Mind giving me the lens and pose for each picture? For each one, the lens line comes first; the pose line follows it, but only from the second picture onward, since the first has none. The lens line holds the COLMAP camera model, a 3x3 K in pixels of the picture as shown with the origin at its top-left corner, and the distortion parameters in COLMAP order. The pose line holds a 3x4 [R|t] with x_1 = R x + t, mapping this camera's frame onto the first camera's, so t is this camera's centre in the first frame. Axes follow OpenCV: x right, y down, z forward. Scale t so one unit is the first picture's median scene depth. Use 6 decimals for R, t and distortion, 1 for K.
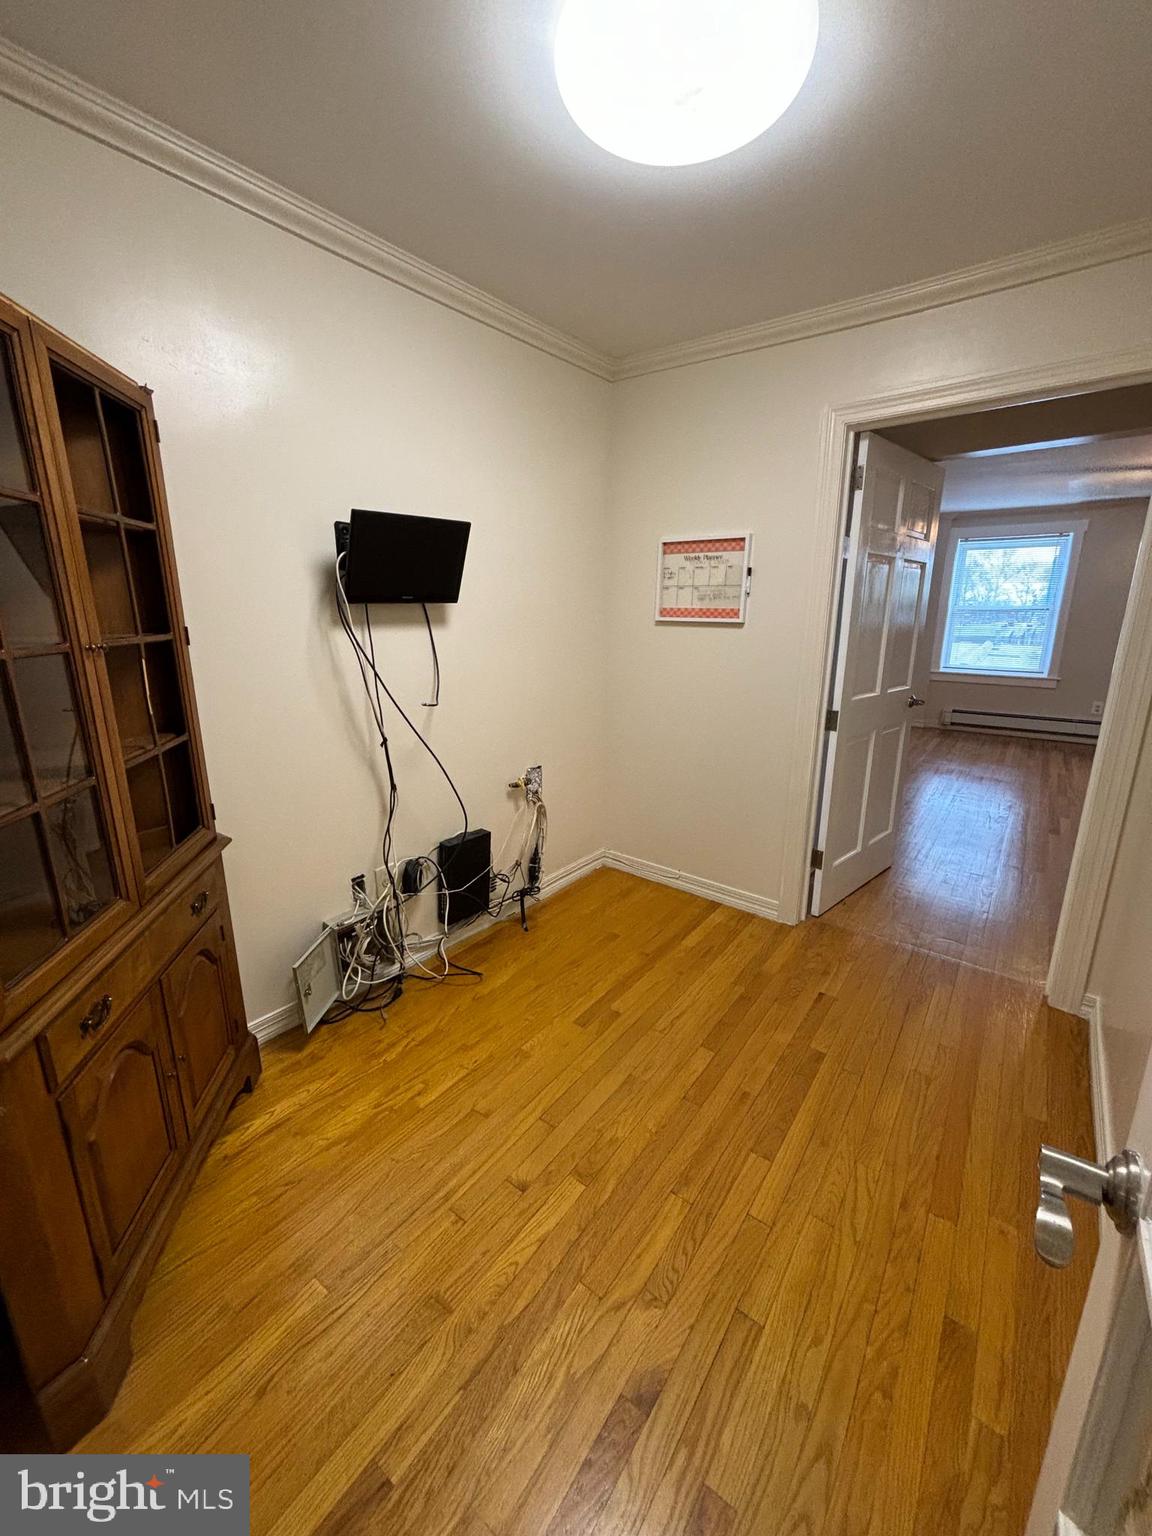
lens RADIAL K [[615.8, 0, 578.3], [0, 615.8, 767.7], [0, 0, 1]] dist [0.001332, -0.000446]
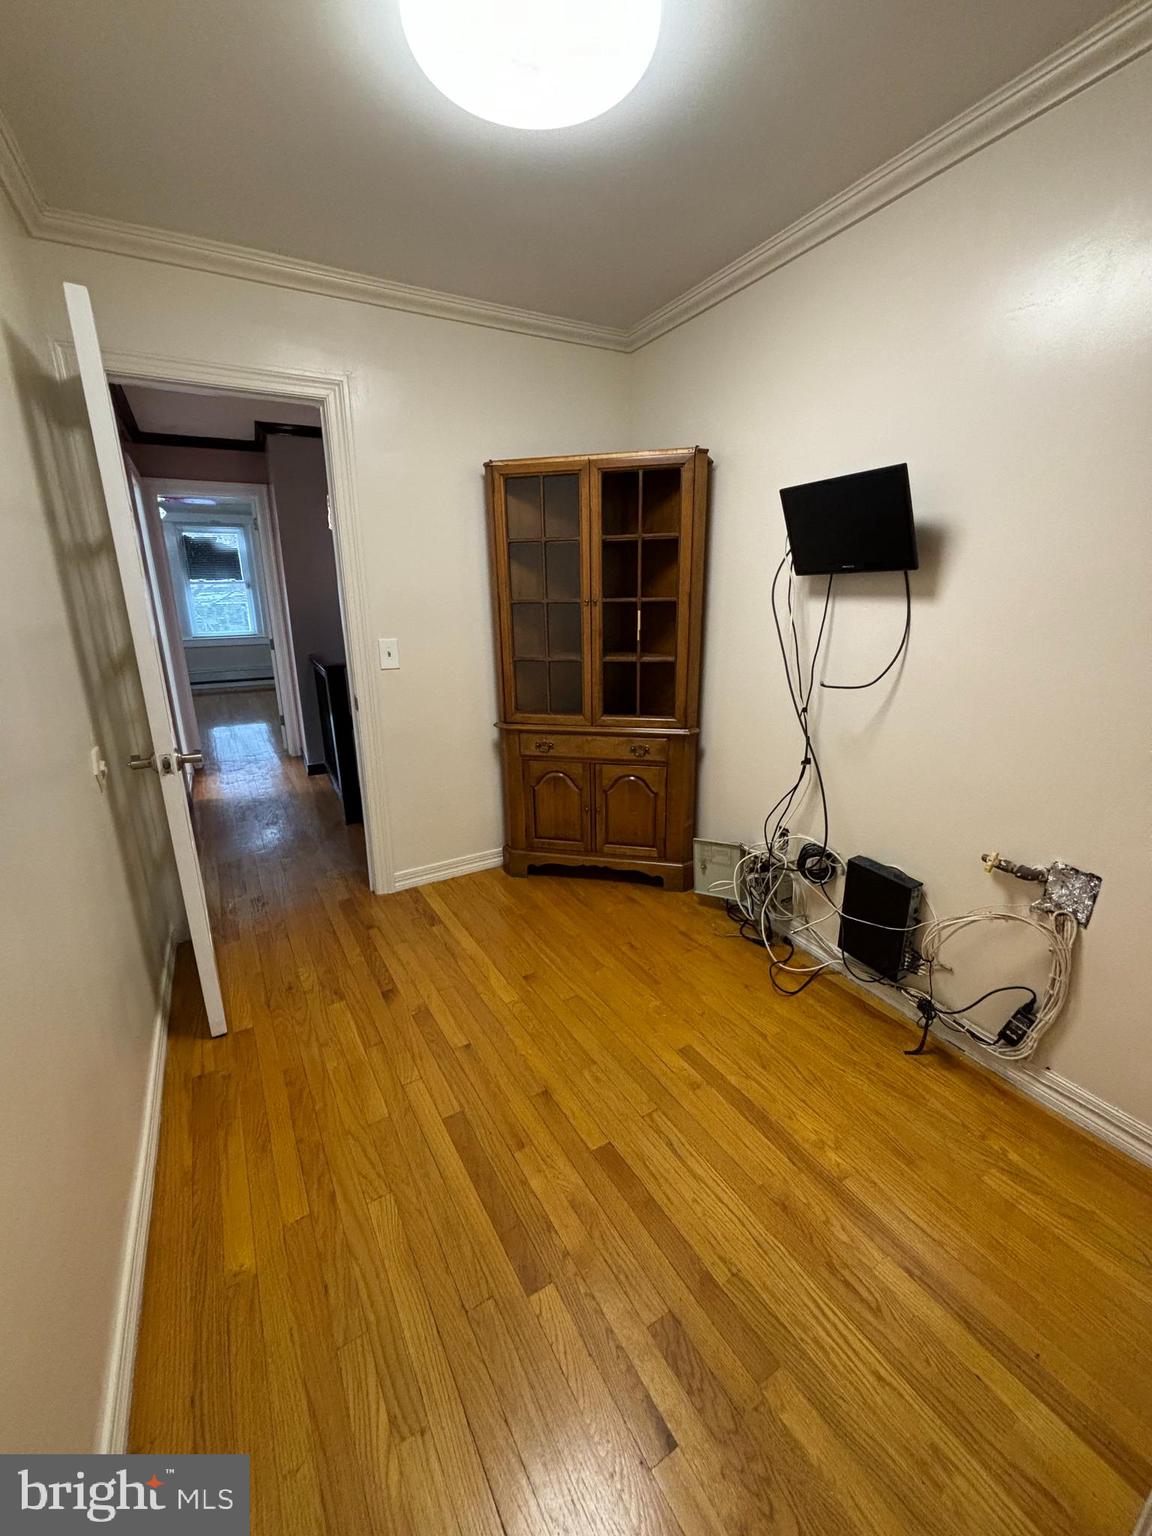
lens RADIAL K [[615.8, 0, 569.2], [0, 615.8, 761.0], [0, 0, 1]] dist [0.001332, -0.000446]
pose [[-0.388663, 0.255136, -0.885351, 0.717420], [-0.220354, 0.907274, 0.358187, -0.234950], [0.894643, 0.334305, -0.296404, 0.932207]]
